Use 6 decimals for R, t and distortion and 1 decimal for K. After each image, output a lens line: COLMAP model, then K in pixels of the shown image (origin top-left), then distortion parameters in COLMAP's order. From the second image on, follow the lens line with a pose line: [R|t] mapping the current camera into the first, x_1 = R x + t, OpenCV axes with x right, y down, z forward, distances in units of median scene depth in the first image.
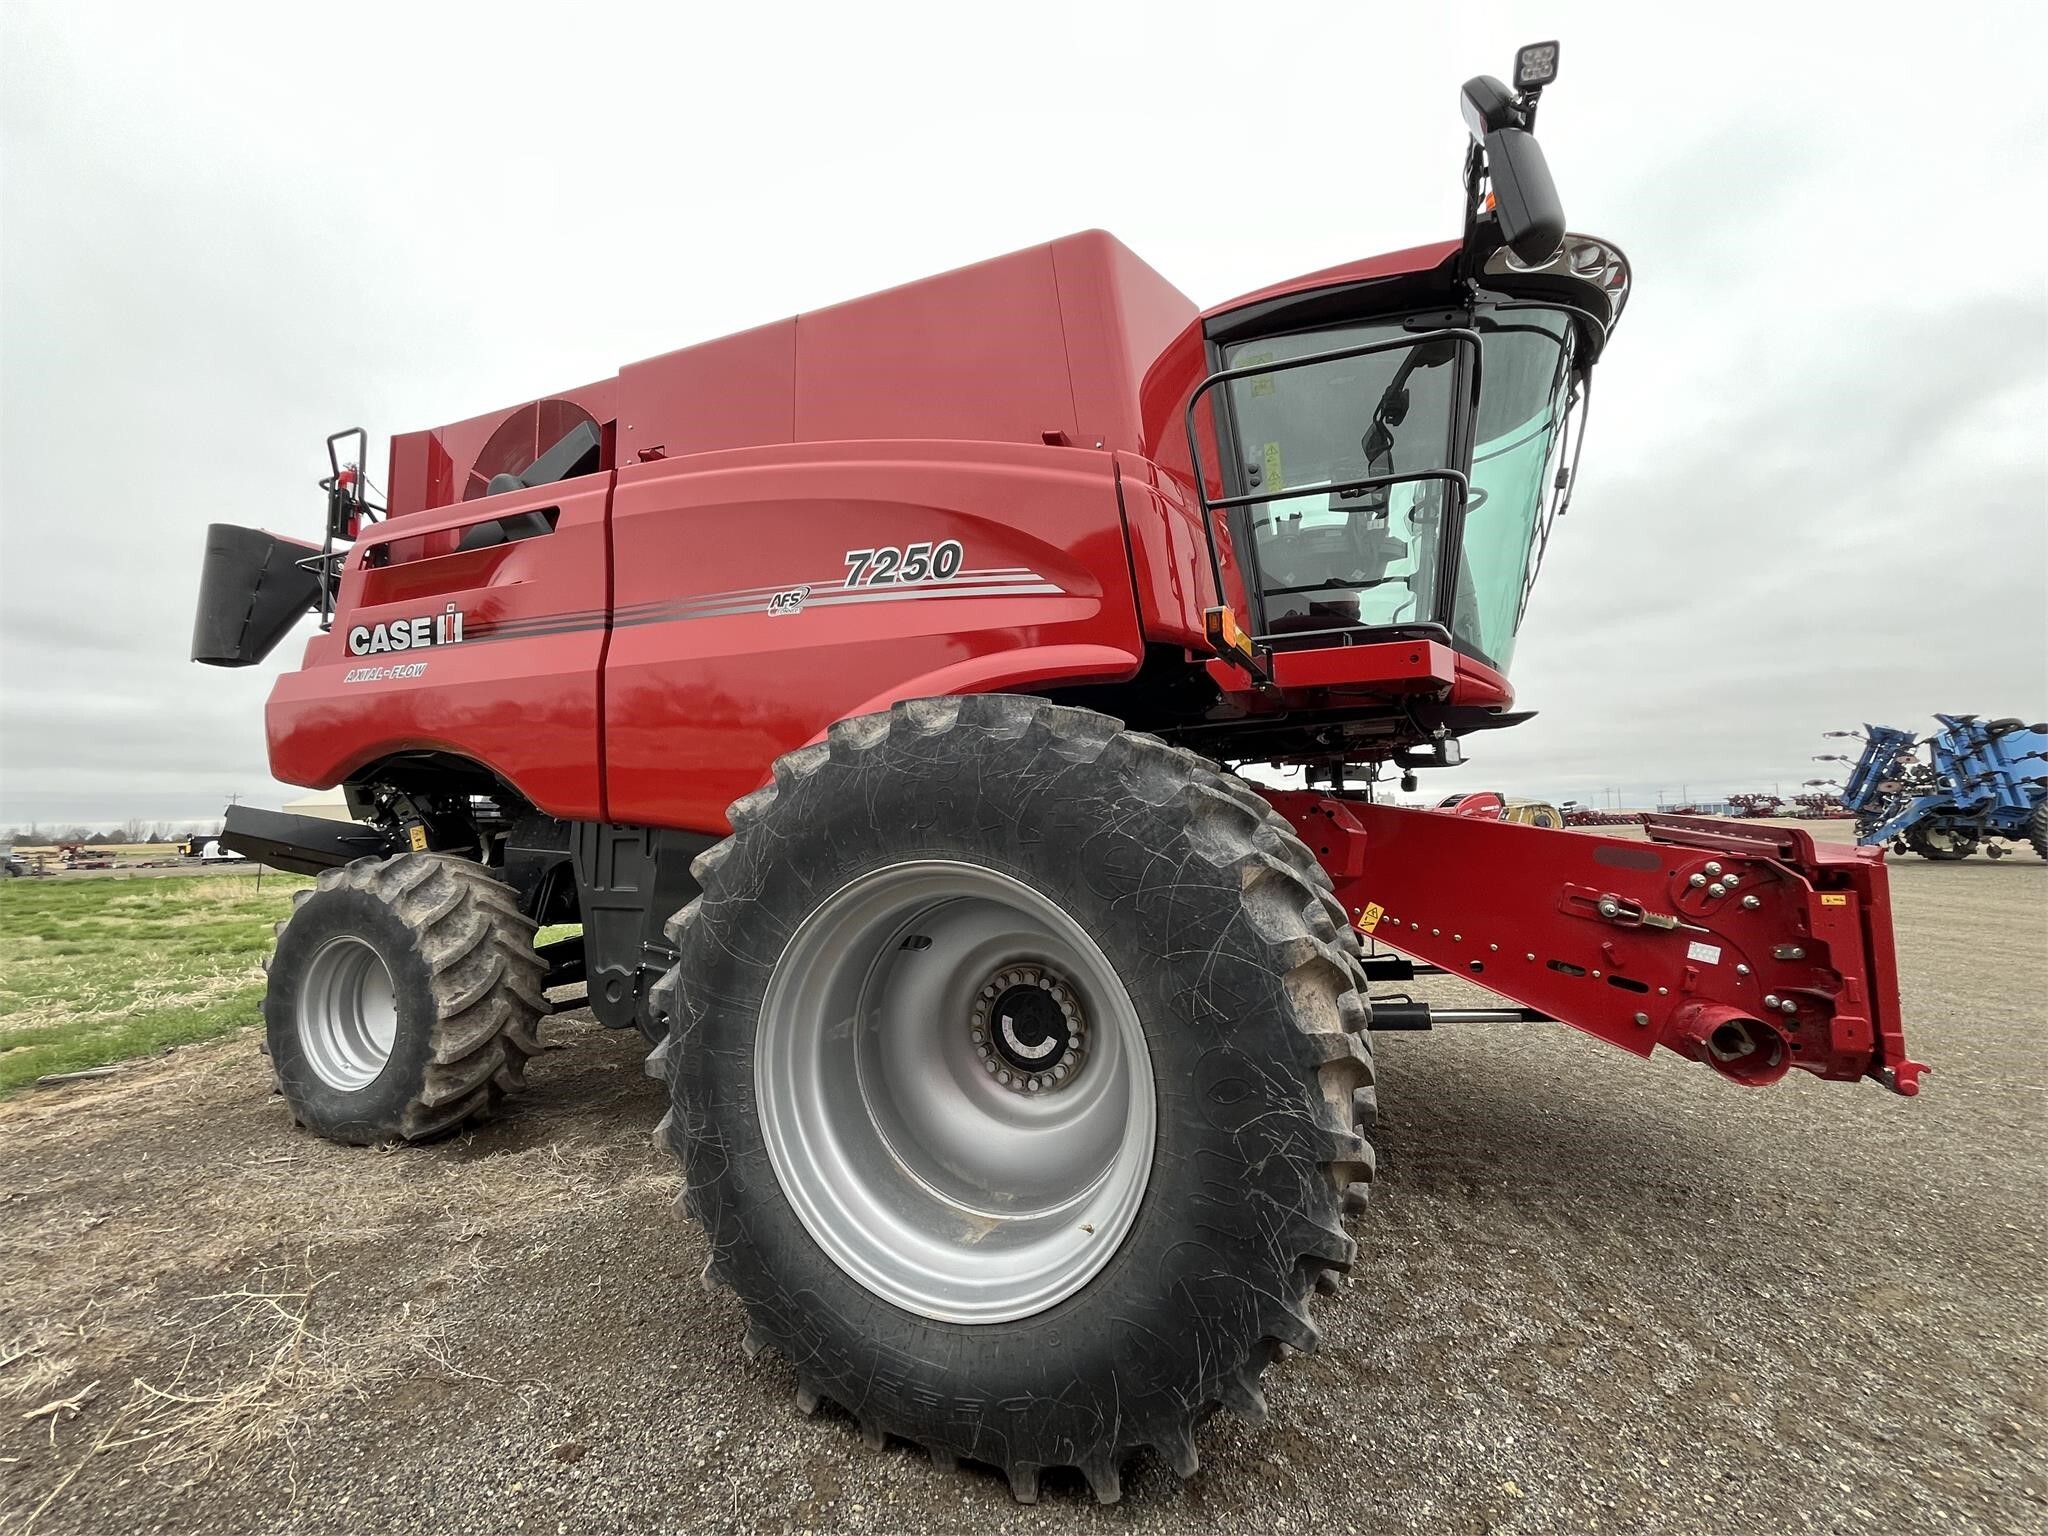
lens RADIAL K [[825.0, 0, 1022.6], [0, 825.0, 766.8], [0, 0, 1]] dist [-0.001972, -0.000835]
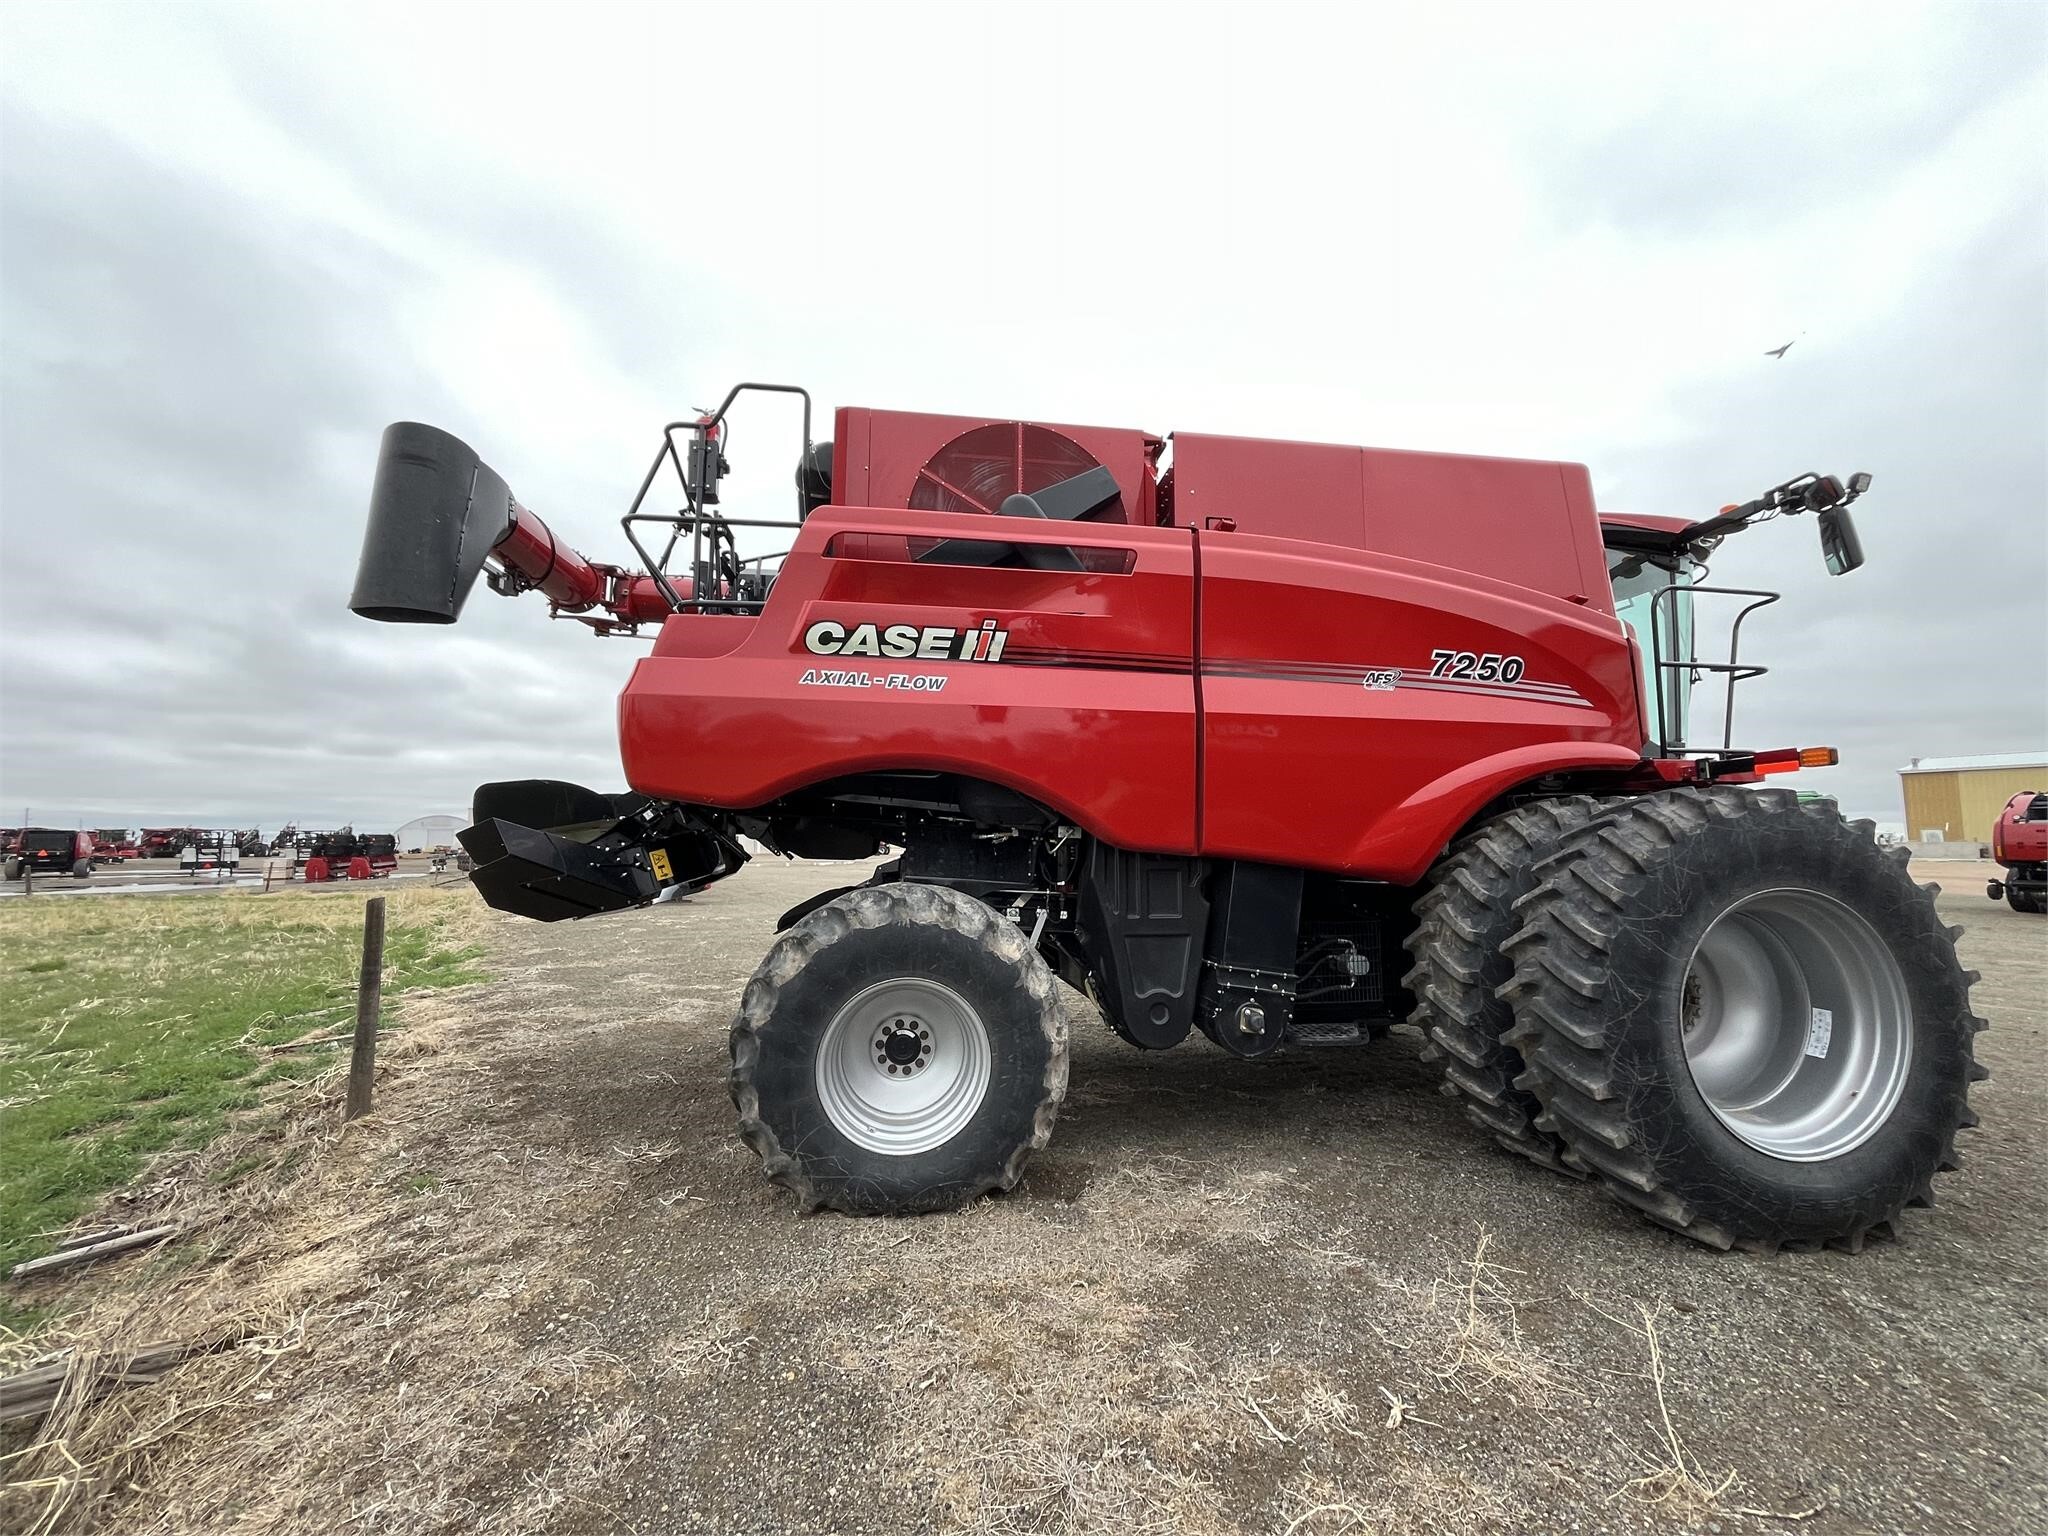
lens RADIAL K [[820.5, 0, 1029.7], [0, 820.5, 767.6], [0, 0, 1]] dist [0.000884, 0.000036]
pose [[0.865399, 0.063370, 0.497060, -1.628923], [-0.050594, 0.997952, -0.039144, 0.009218], [-0.498522, 0.008727, 0.866833, 0.230140]]
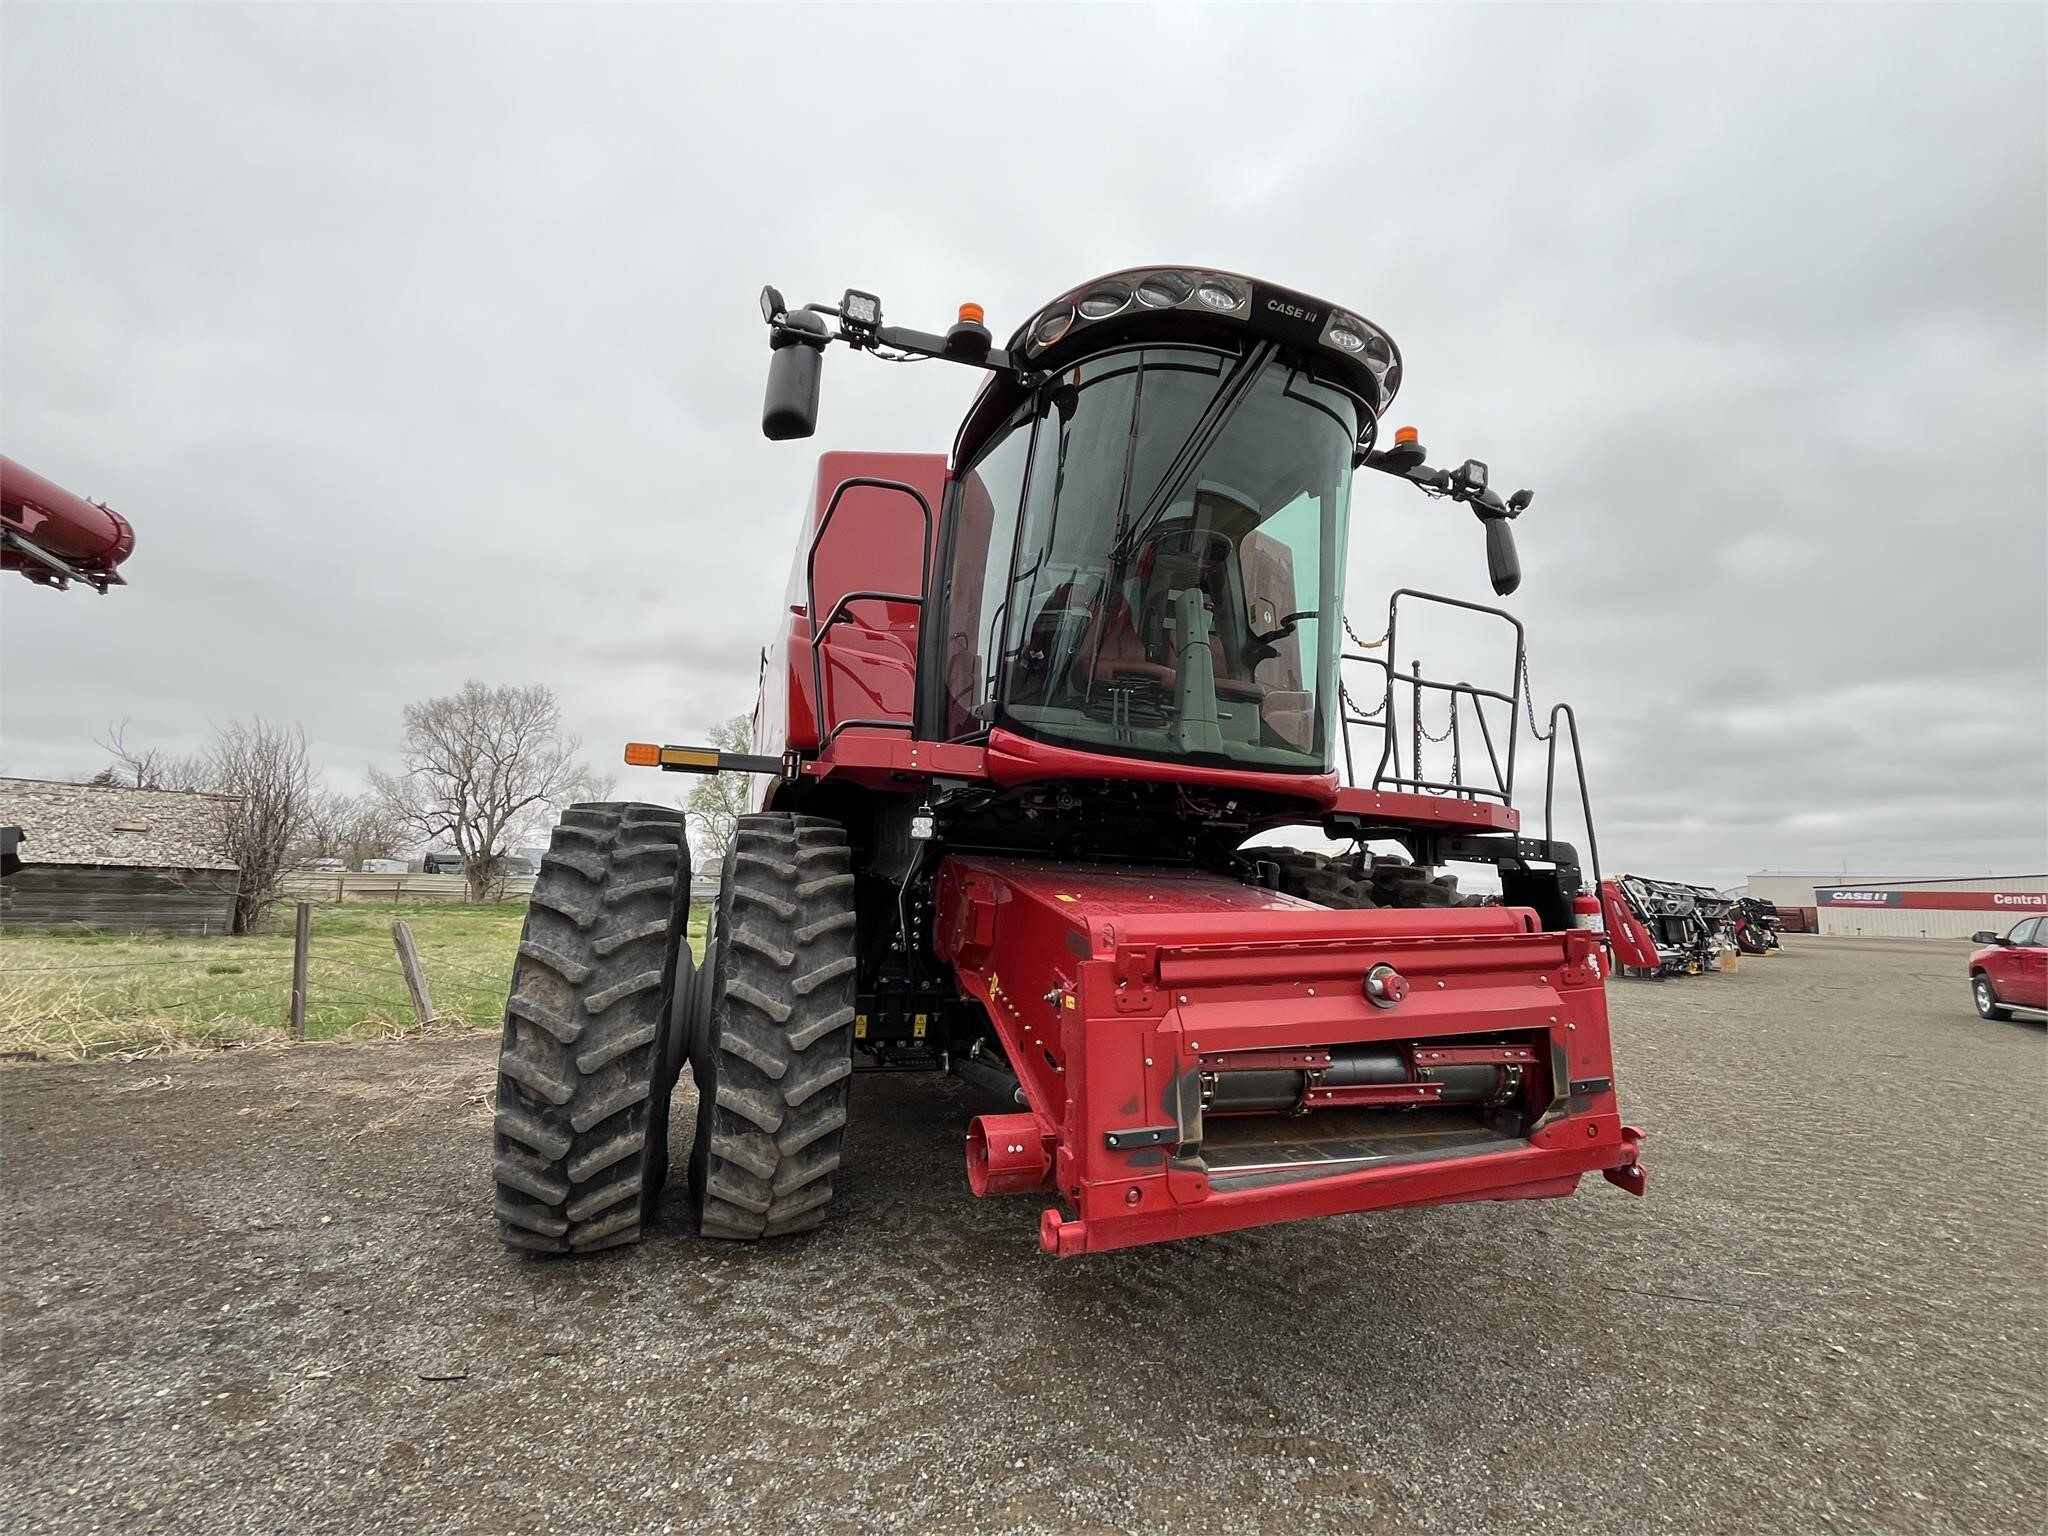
lens RADIAL K [[858.4, 0, 1021.4], [0, 858.4, 766.9], [0, 0, 1]] dist [-0.002414, -0.000810]
pose [[0.666417, -0.065610, -0.742687, 1.475836], [0.004924, 0.996486, -0.083612, -0.003495], [0.745563, 0.052064, 0.664398, 0.340250]]
